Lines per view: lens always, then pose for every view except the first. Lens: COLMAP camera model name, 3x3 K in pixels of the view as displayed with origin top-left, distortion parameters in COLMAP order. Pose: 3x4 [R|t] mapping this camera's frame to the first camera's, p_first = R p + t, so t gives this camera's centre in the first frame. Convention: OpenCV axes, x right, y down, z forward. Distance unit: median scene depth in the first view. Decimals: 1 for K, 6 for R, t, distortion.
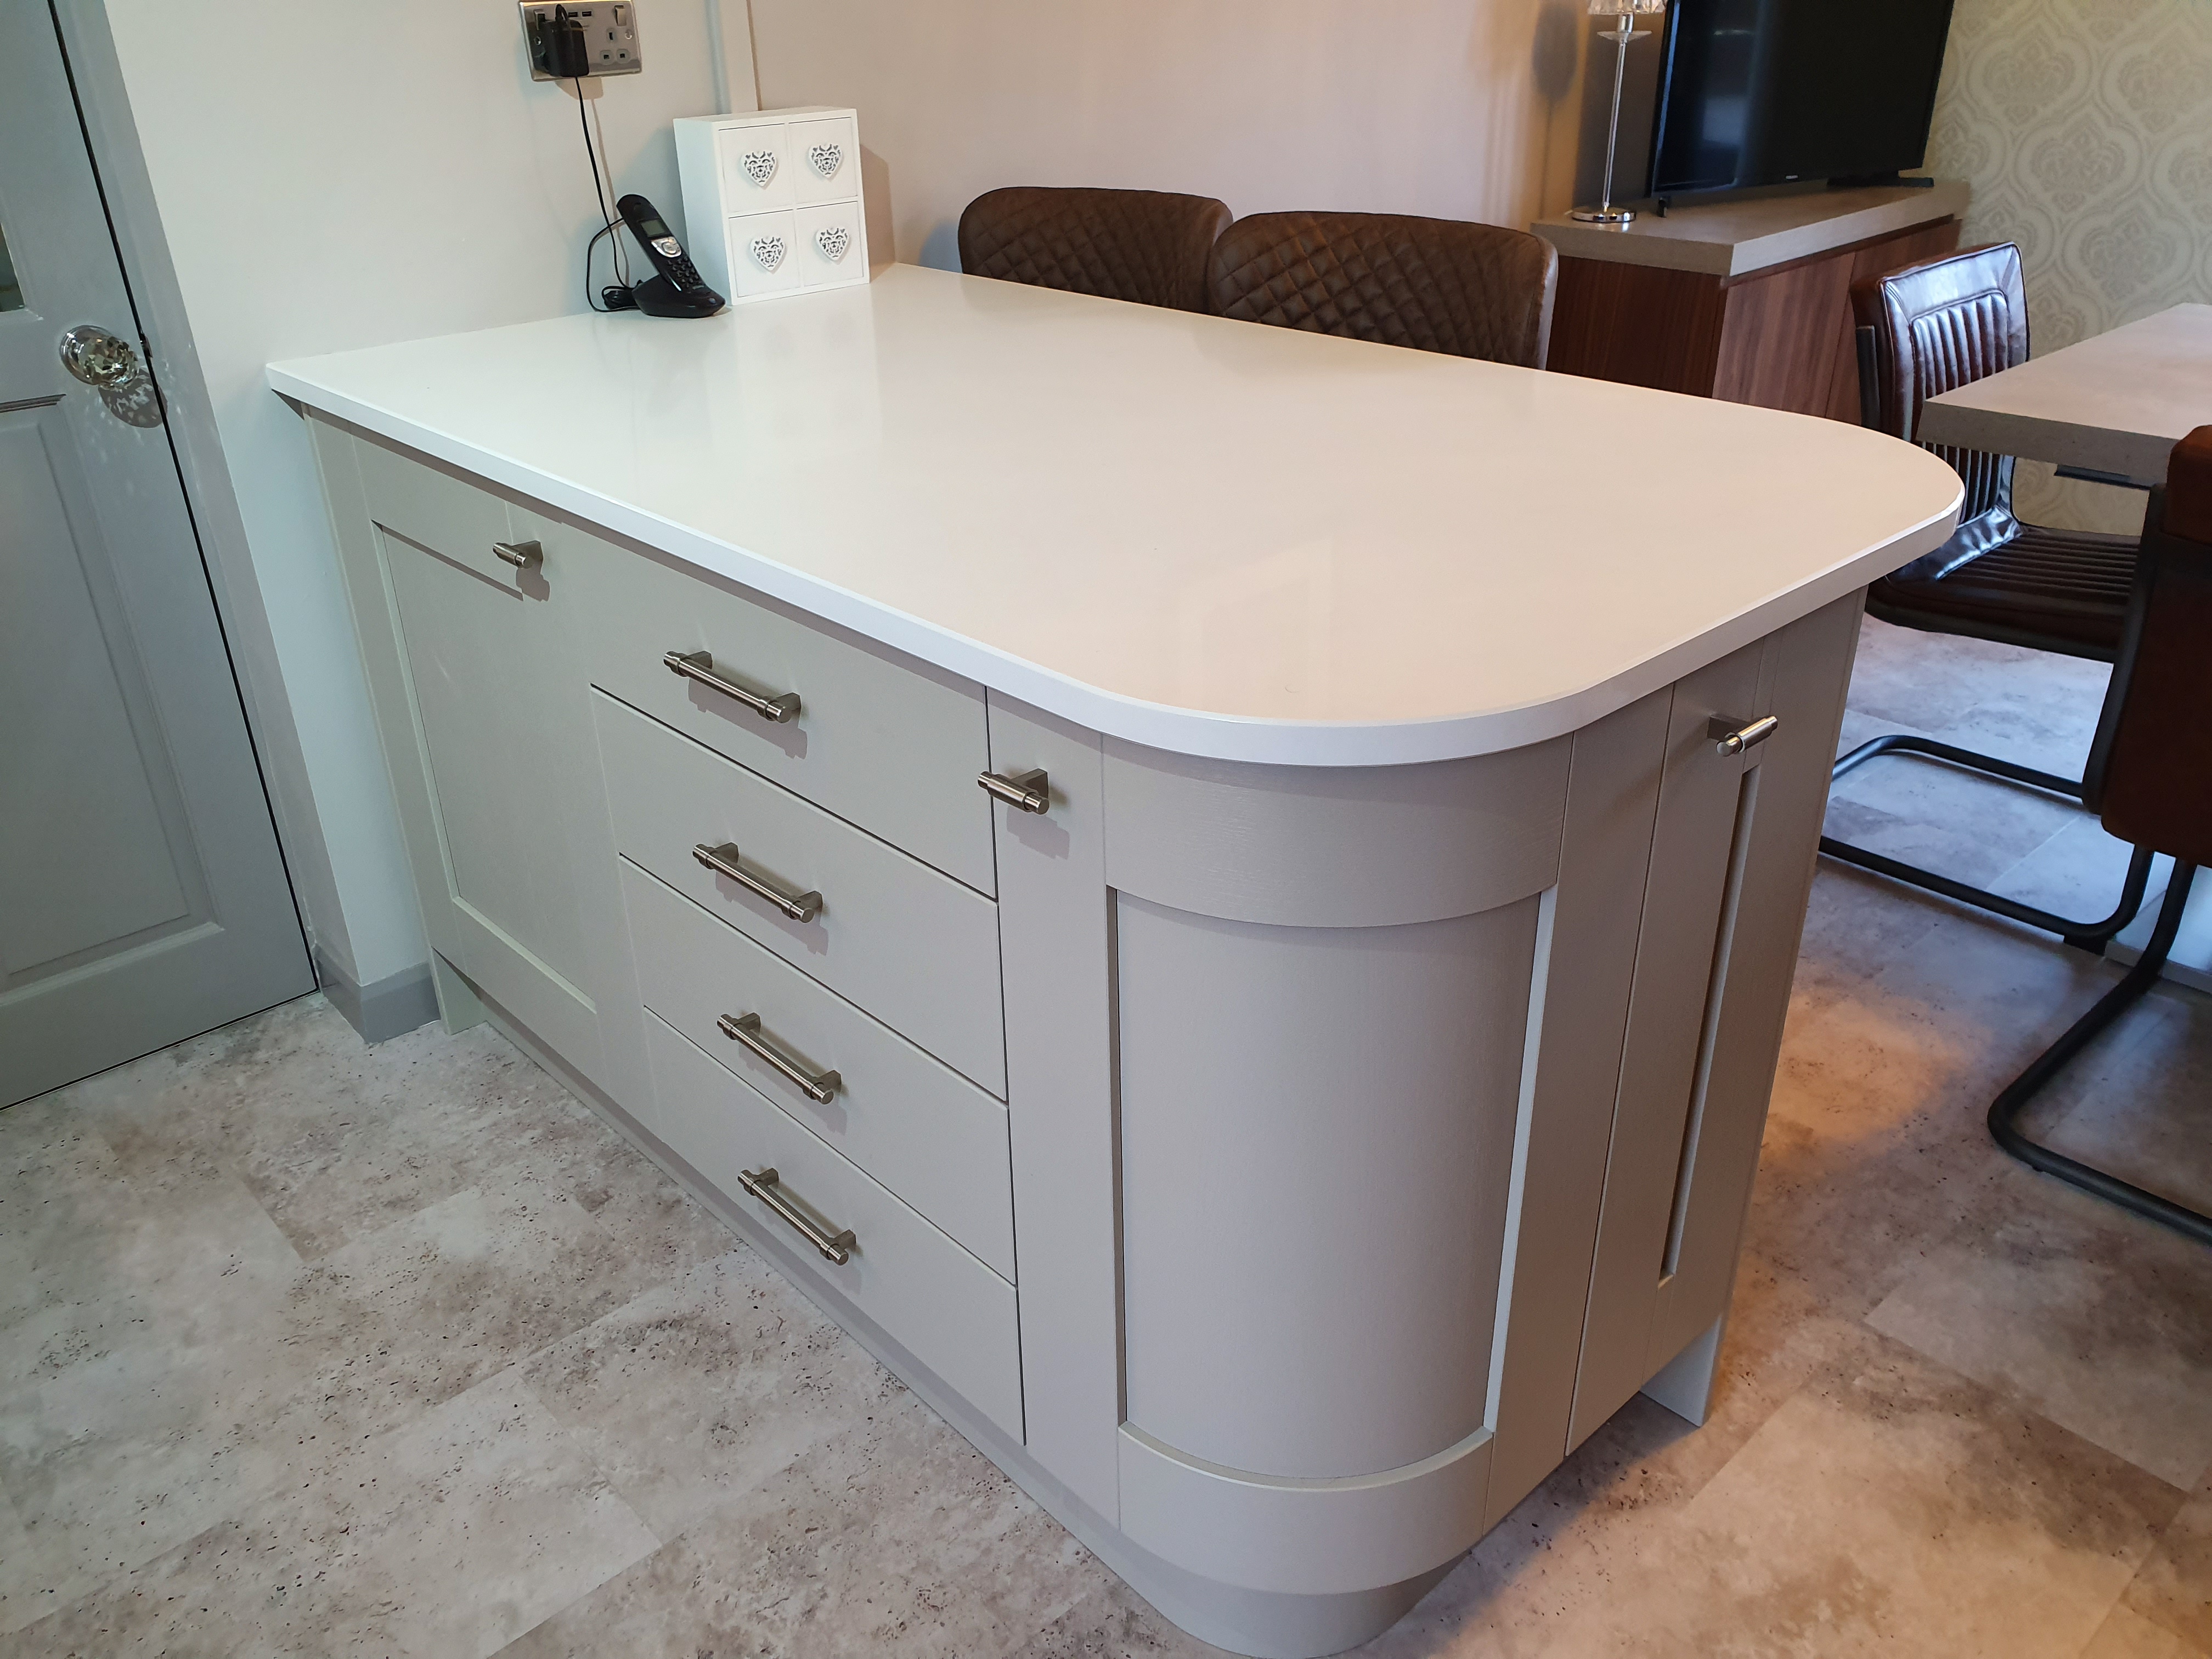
lens RADIAL K [[1724.7, 0, 1106.0], [0, 1724.7, 829.5], [0, 0, 1]] dist [0.025261, -0.010322]
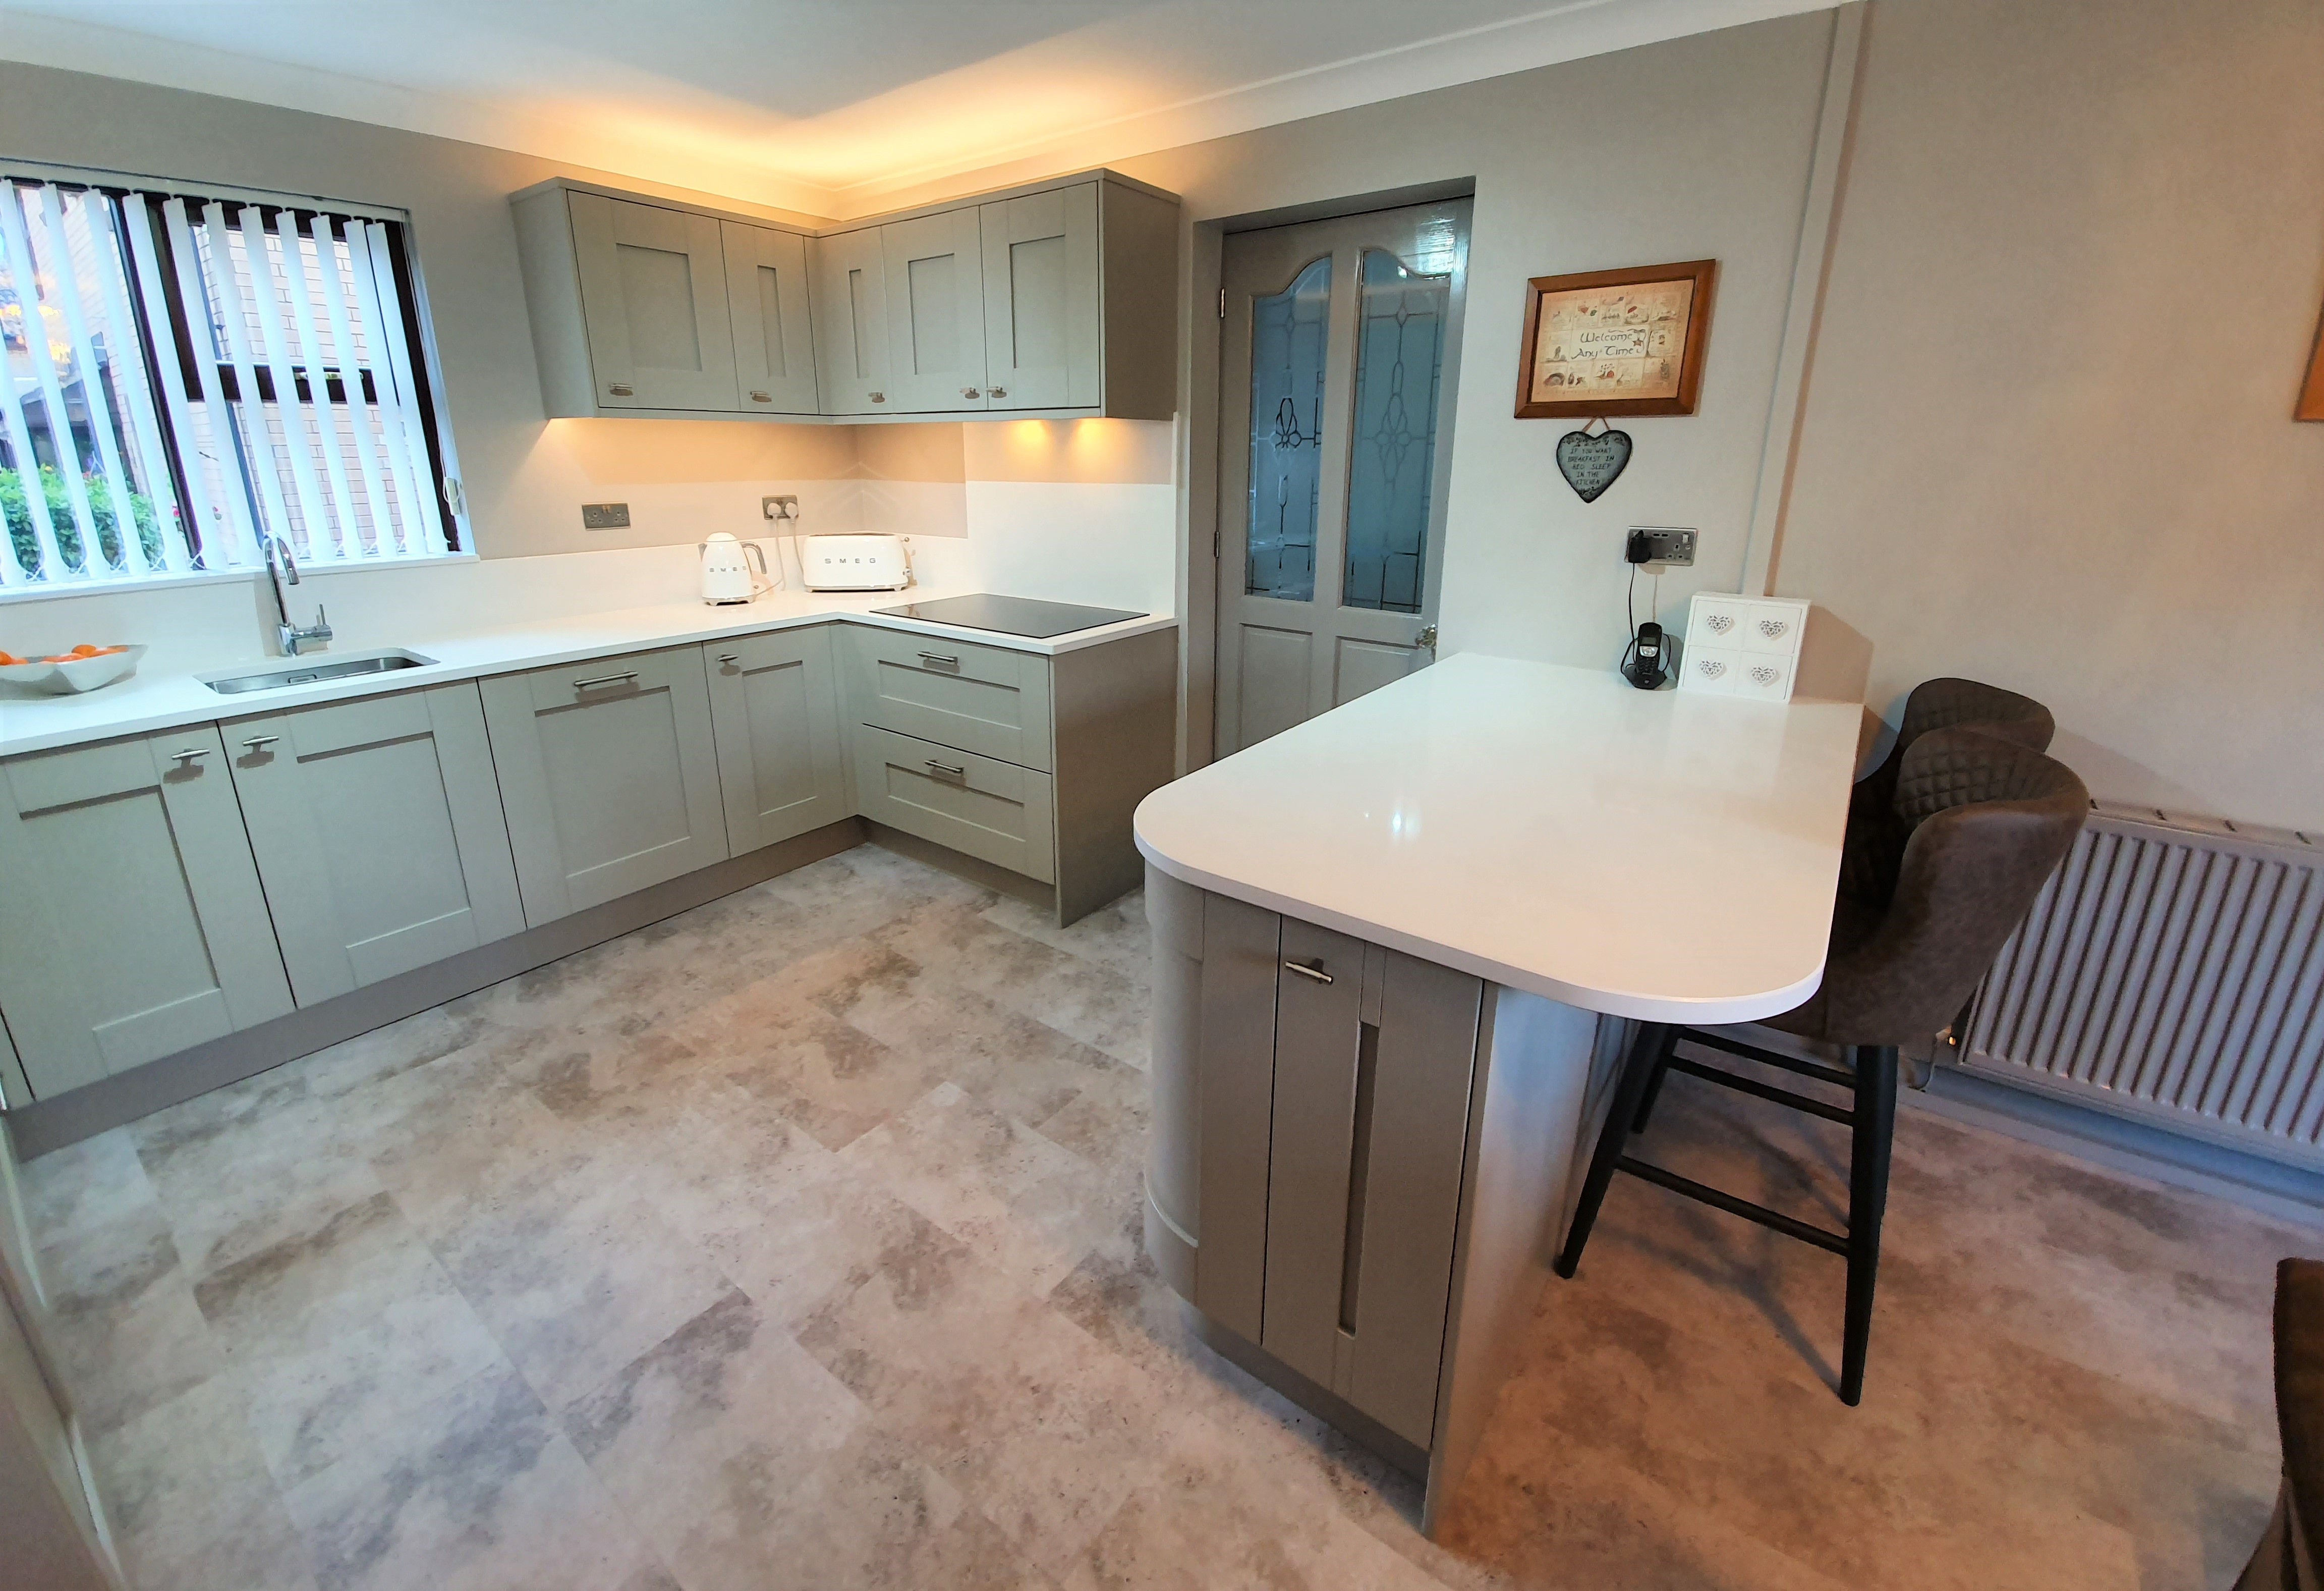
lens RADIAL K [[954.0, 0, 1155.2], [0, 954.0, 725.1], [0, 0, 1]] dist [0.001545, -0.012530]
pose [[0.181062, 0.294310, -0.938402, 0.662773], [-0.455875, 0.870587, 0.185081, -0.216060], [0.871432, 0.394283, 0.291799, 0.261252]]
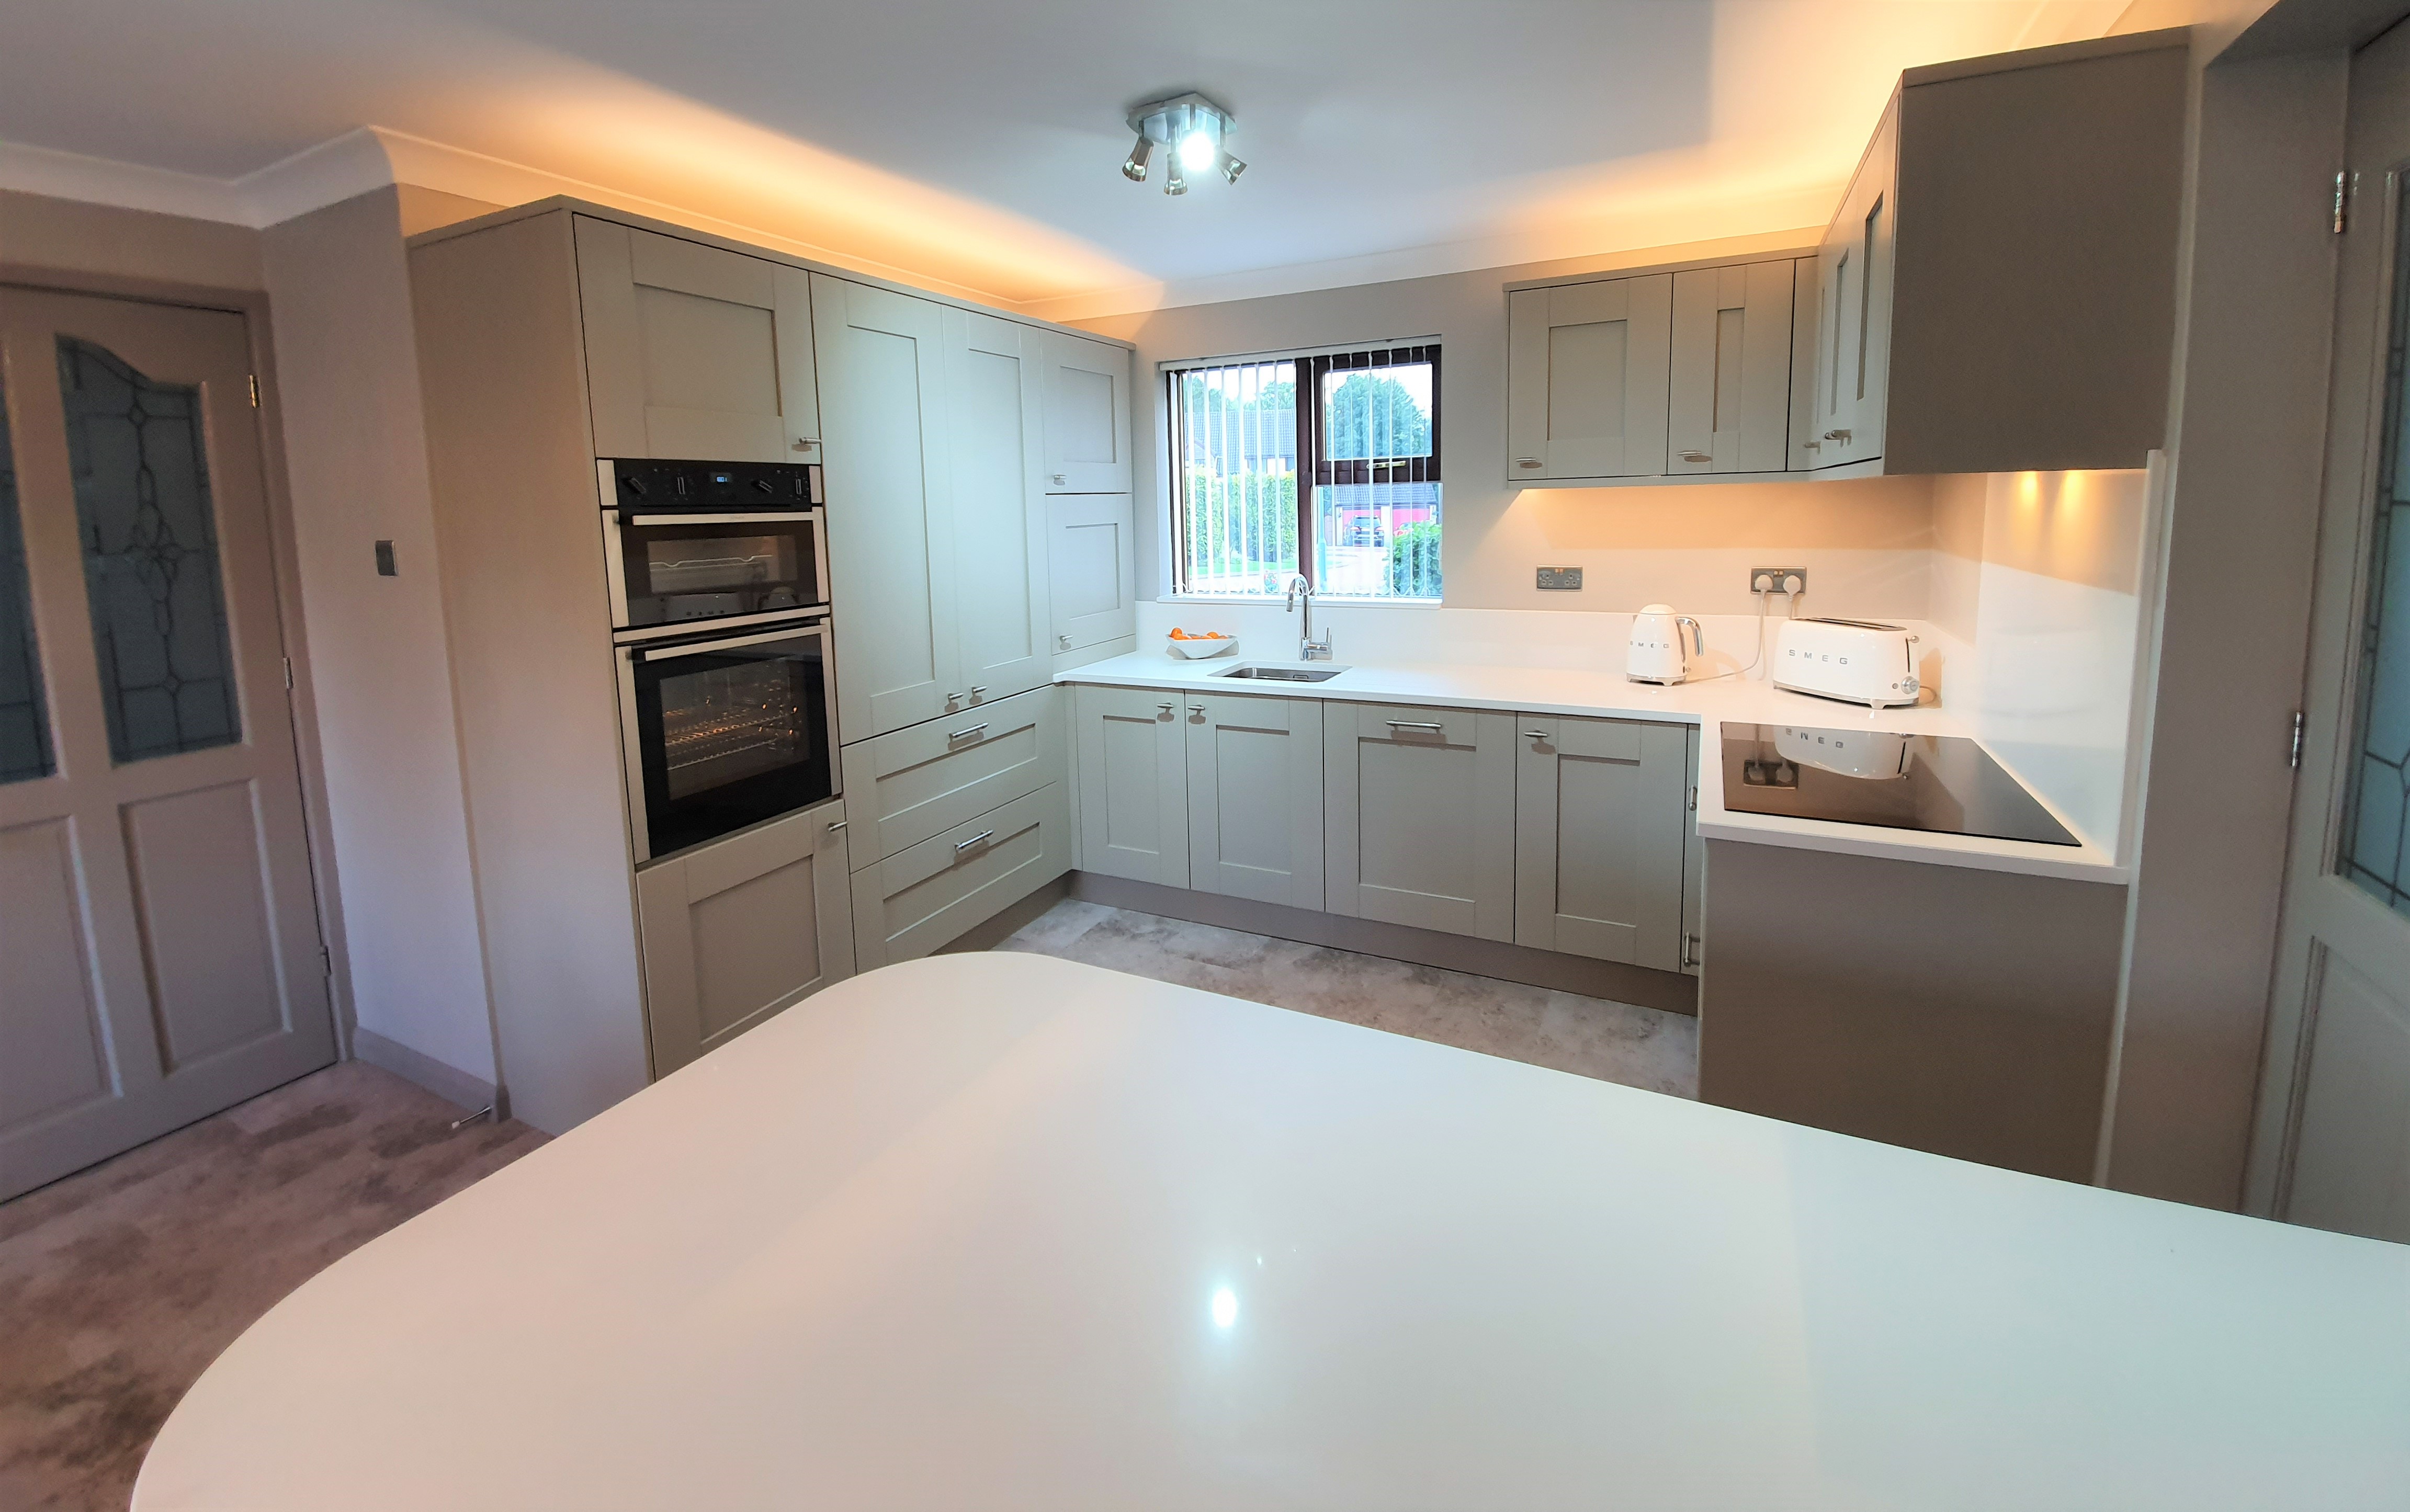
lens RADIAL K [[988.1, 0, 1196.0], [0, 988.1, 613.8], [0, 0, 1]] dist [-0.001033, -0.000238]
pose [[-0.936626, 0.083626, -0.340205, 0.087933], [-0.118417, 0.838362, 0.532097, -0.567838], [0.329712, 0.538661, -0.775328, 0.901154]]
